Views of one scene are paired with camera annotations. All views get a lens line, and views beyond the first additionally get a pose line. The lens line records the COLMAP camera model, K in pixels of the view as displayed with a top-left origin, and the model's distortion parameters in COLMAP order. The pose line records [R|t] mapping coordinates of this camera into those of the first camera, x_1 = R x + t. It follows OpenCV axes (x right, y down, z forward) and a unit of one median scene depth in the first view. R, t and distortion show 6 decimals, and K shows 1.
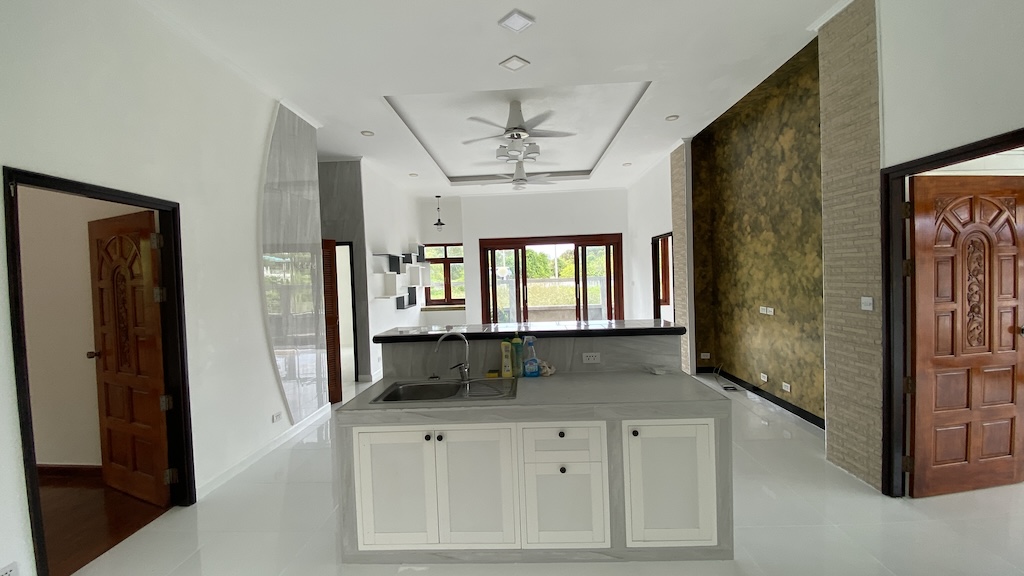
lens RADIAL K [[417.8, 0, 512.0], [0, 417.8, 288.0], [0, 0, 1]] dist [0.000410, -0.019972]
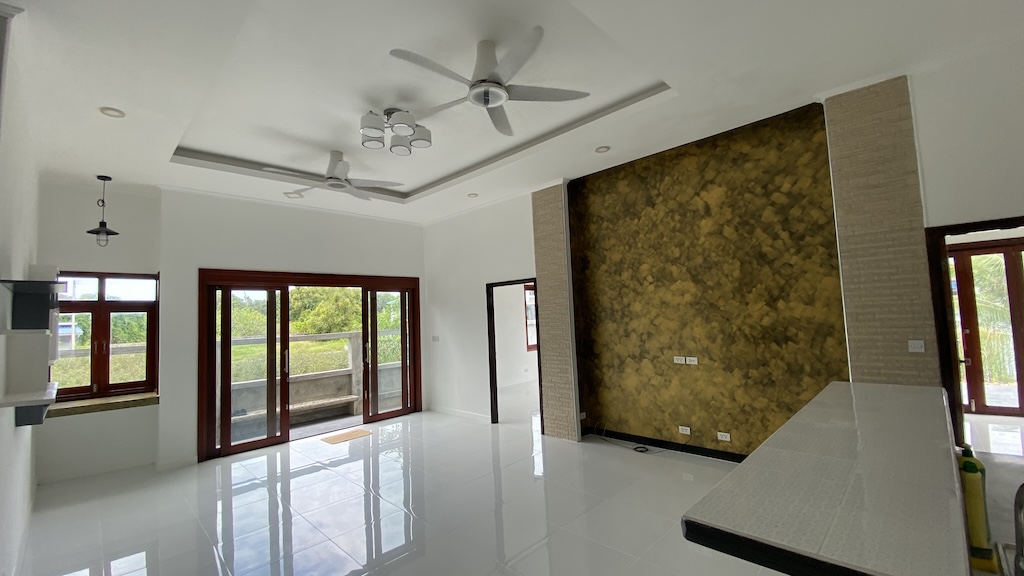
lens RADIAL K [[412.6, 0, 512.0], [0, 412.6, 288.0], [0, 0, 1]] dist [-0.000311, -0.000355]
pose [[0.671787, 0.057876, 0.738480, -0.418876], [0.040817, 0.992536, -0.114917, -0.021567], [-0.739619, 0.107342, 0.664411, 0.653917]]
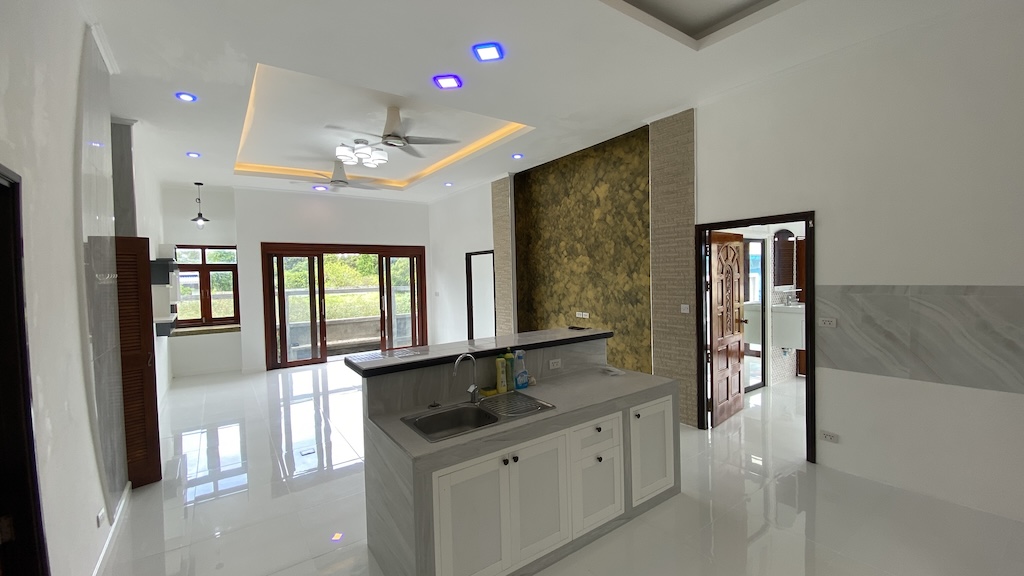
lens RADIAL K [[406.3, 0, 517.2], [0, 406.3, 289.9], [0, 0, 1]] dist [0.023729, -0.010903]
pose [[0.787476, -0.007226, 0.616304, -0.367836], [0.015925, 0.999836, -0.008625, -0.019047], [-0.616140, 0.016606, 0.787461, 0.104846]]
